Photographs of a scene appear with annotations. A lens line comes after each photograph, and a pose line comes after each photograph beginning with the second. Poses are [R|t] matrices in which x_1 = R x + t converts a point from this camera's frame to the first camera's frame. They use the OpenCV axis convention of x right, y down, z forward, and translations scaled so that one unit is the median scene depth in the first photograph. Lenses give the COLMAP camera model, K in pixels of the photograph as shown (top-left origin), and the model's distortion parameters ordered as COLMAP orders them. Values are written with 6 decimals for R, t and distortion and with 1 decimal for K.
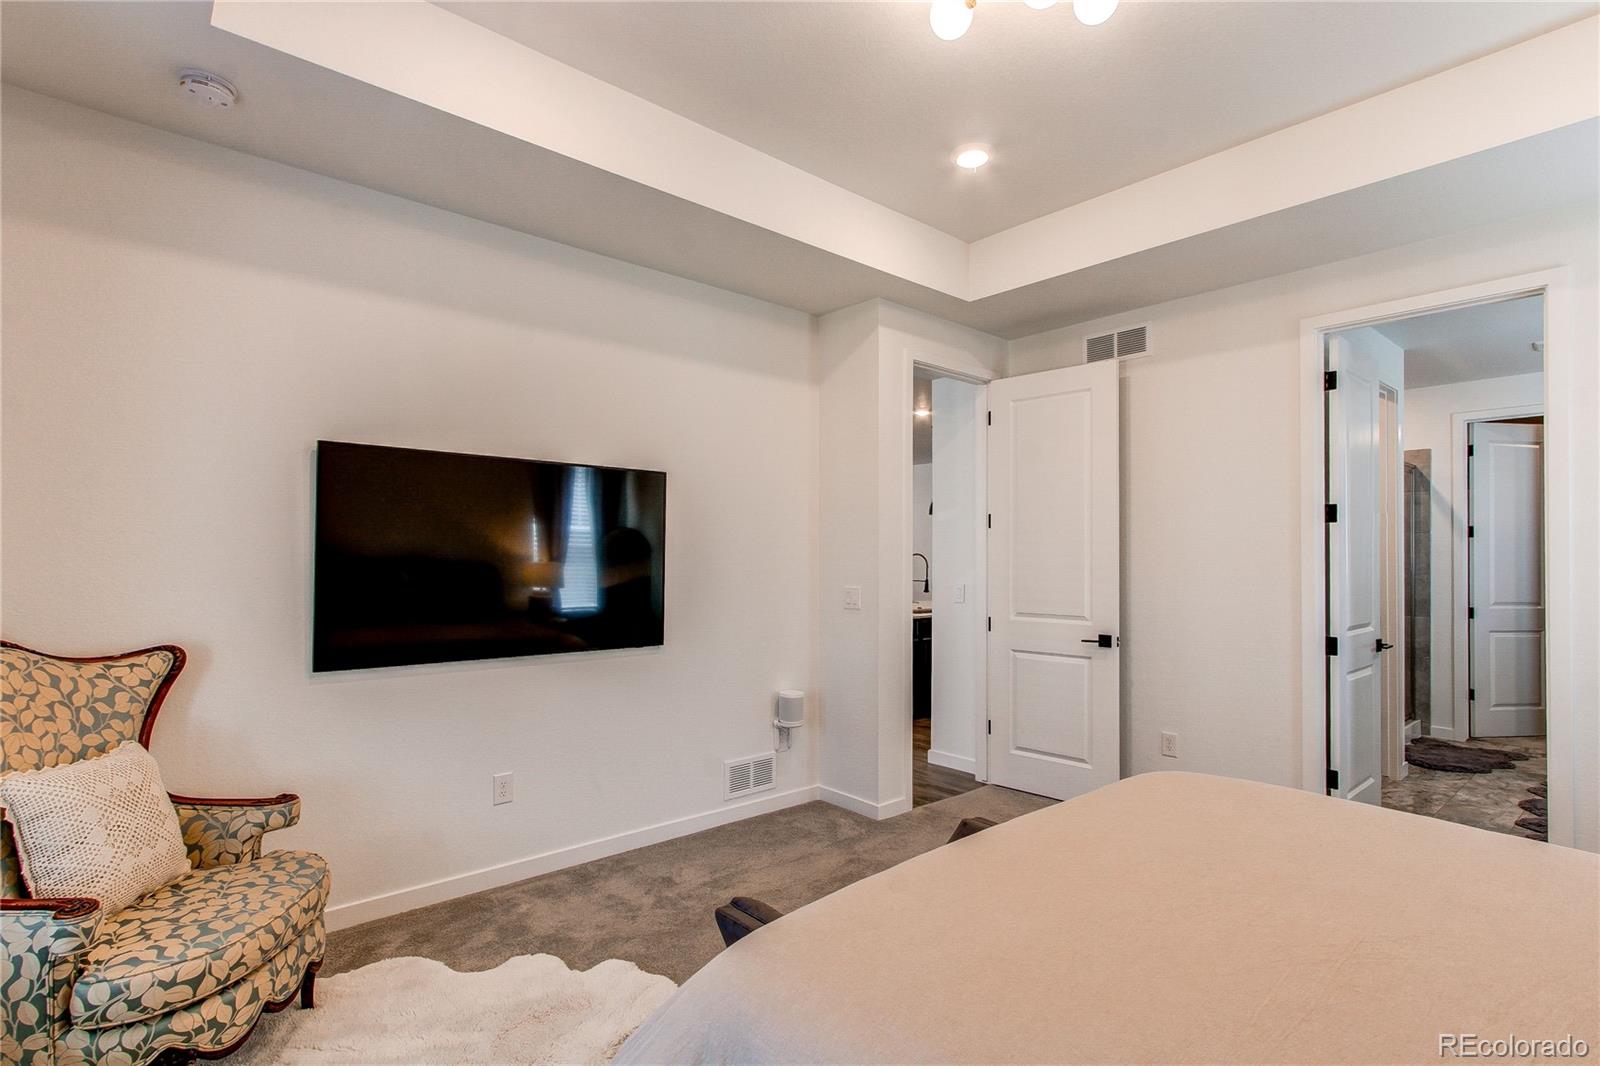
lens RADIAL K [[761.3, 0, 811.9], [0, 761.3, 543.1], [0, 0, 1]] dist [-0.006468, 0.006272]
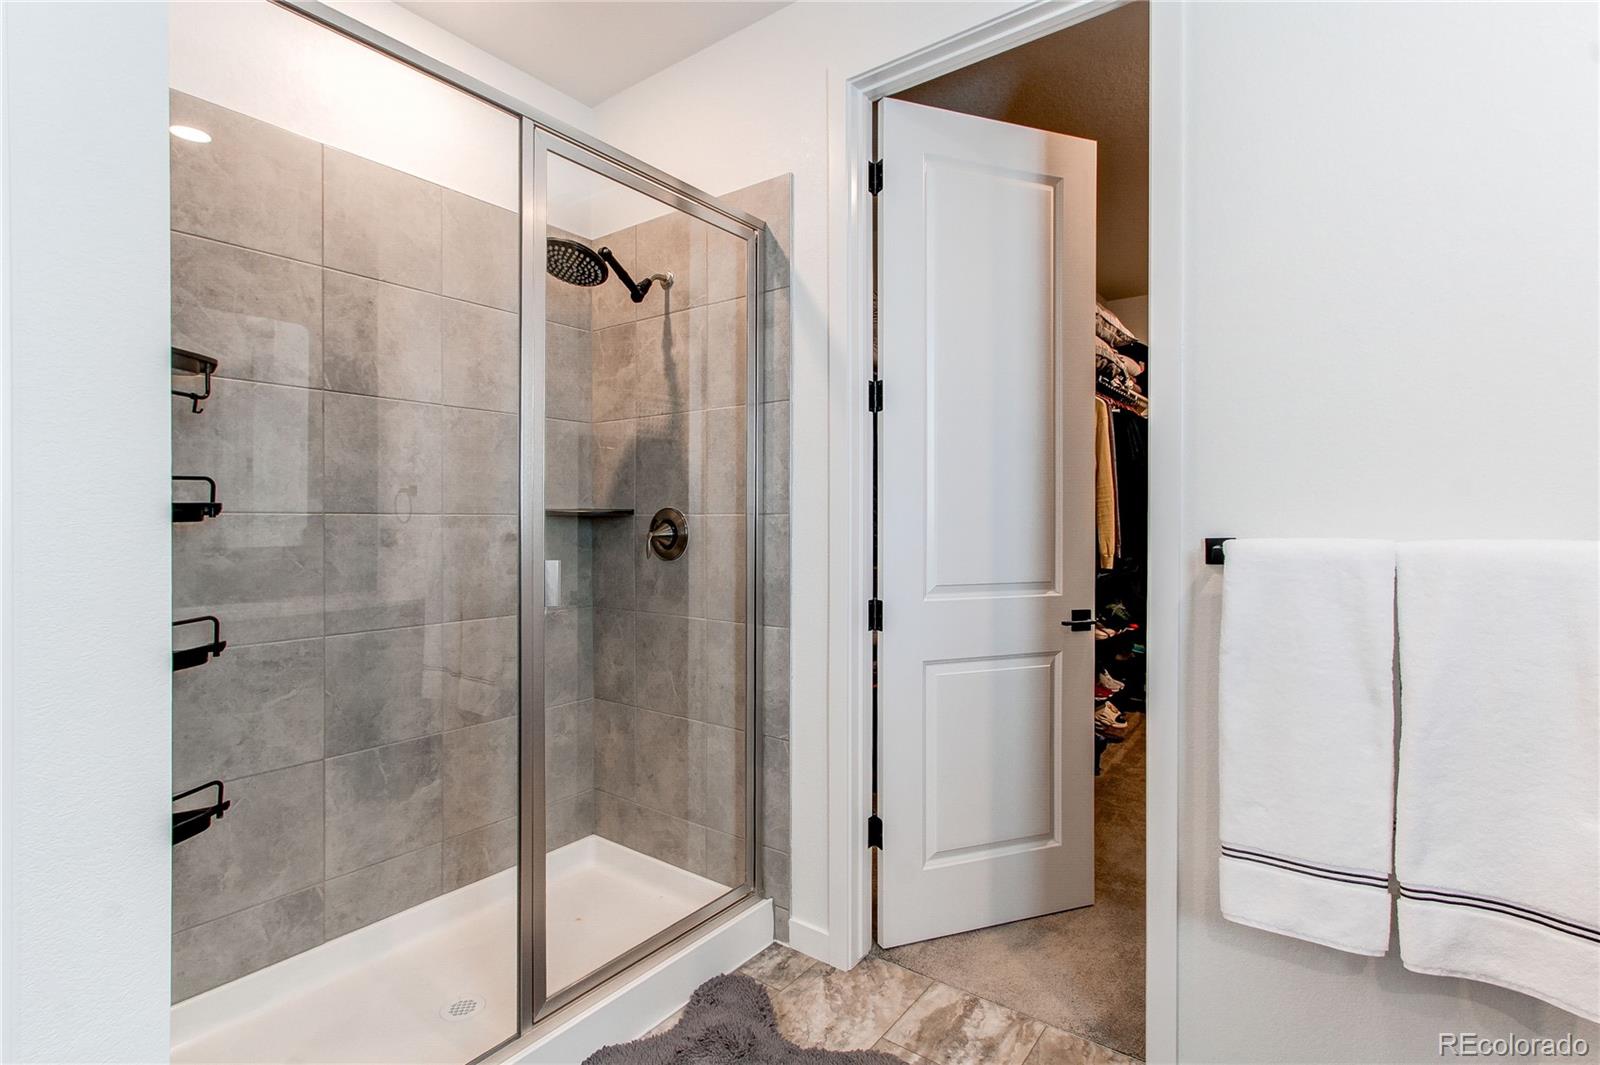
lens RADIAL K [[761.3, 0, 804.2], [0, 761.3, 523.1], [0, 0, 1]] dist [-0.006468, 0.006272]
pose [[0.979581, -0.010126, 0.200793, 0.746094], [0.005747, 0.999733, 0.022380, 0.037579], [-0.200966, -0.020769, 0.979378, 0.633951]]
